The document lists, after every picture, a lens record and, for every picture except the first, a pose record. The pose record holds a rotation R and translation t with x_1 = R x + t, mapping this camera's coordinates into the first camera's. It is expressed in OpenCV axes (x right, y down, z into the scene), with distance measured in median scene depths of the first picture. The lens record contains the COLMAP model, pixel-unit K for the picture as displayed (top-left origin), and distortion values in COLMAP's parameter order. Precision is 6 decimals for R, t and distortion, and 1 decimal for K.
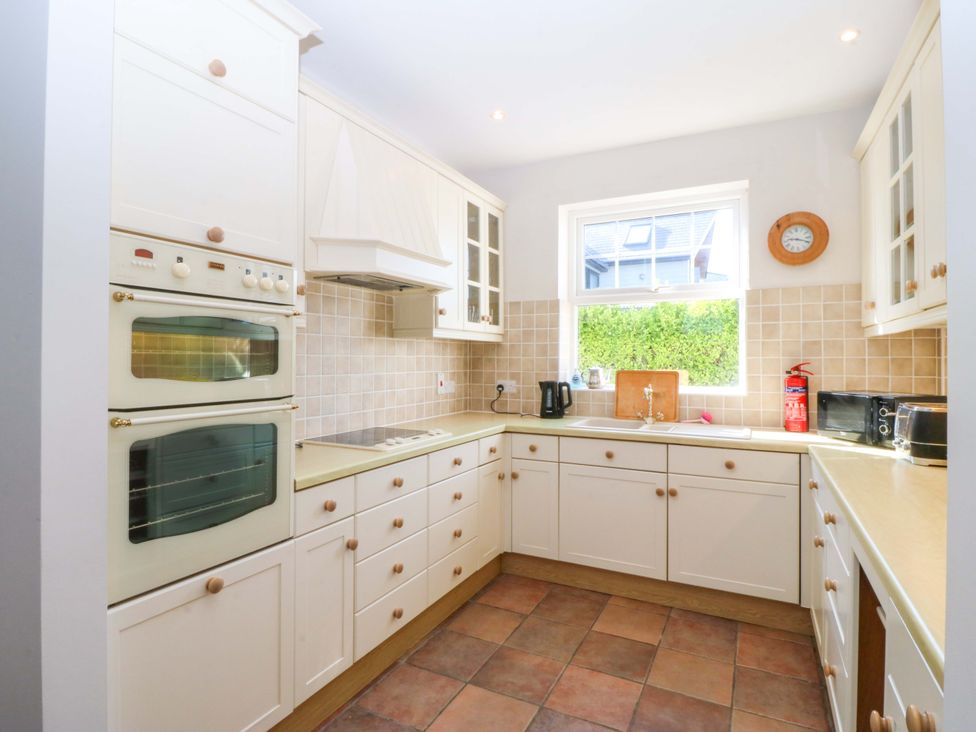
lens RADIAL K [[524.0, 0, 487.3], [0, 524.0, 351.5], [0, 0, 1]] dist [0.000428, -0.018271]
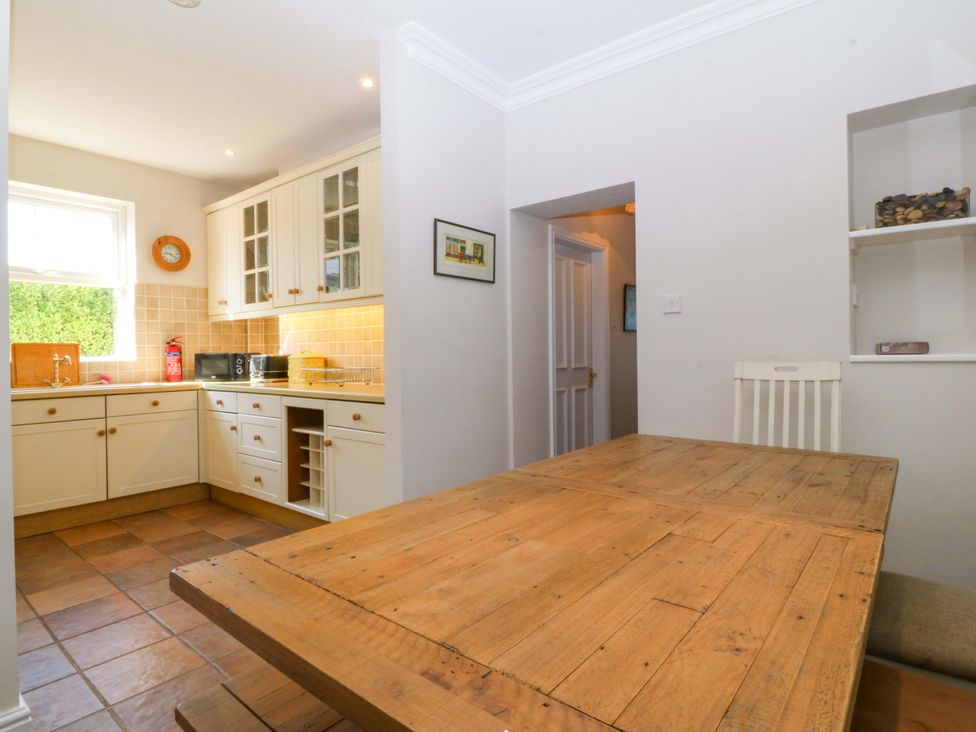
lens RADIAL K [[509.9, 0, 486.5], [0, 509.9, 354.2], [0, 0, 1]] dist [0.002982, -0.014902]
pose [[0.200522, -0.013162, 0.979601, -0.666038], [-0.000741, 0.999907, 0.013587, 0.051886], [-0.979689, -0.003451, 0.200494, -0.176301]]
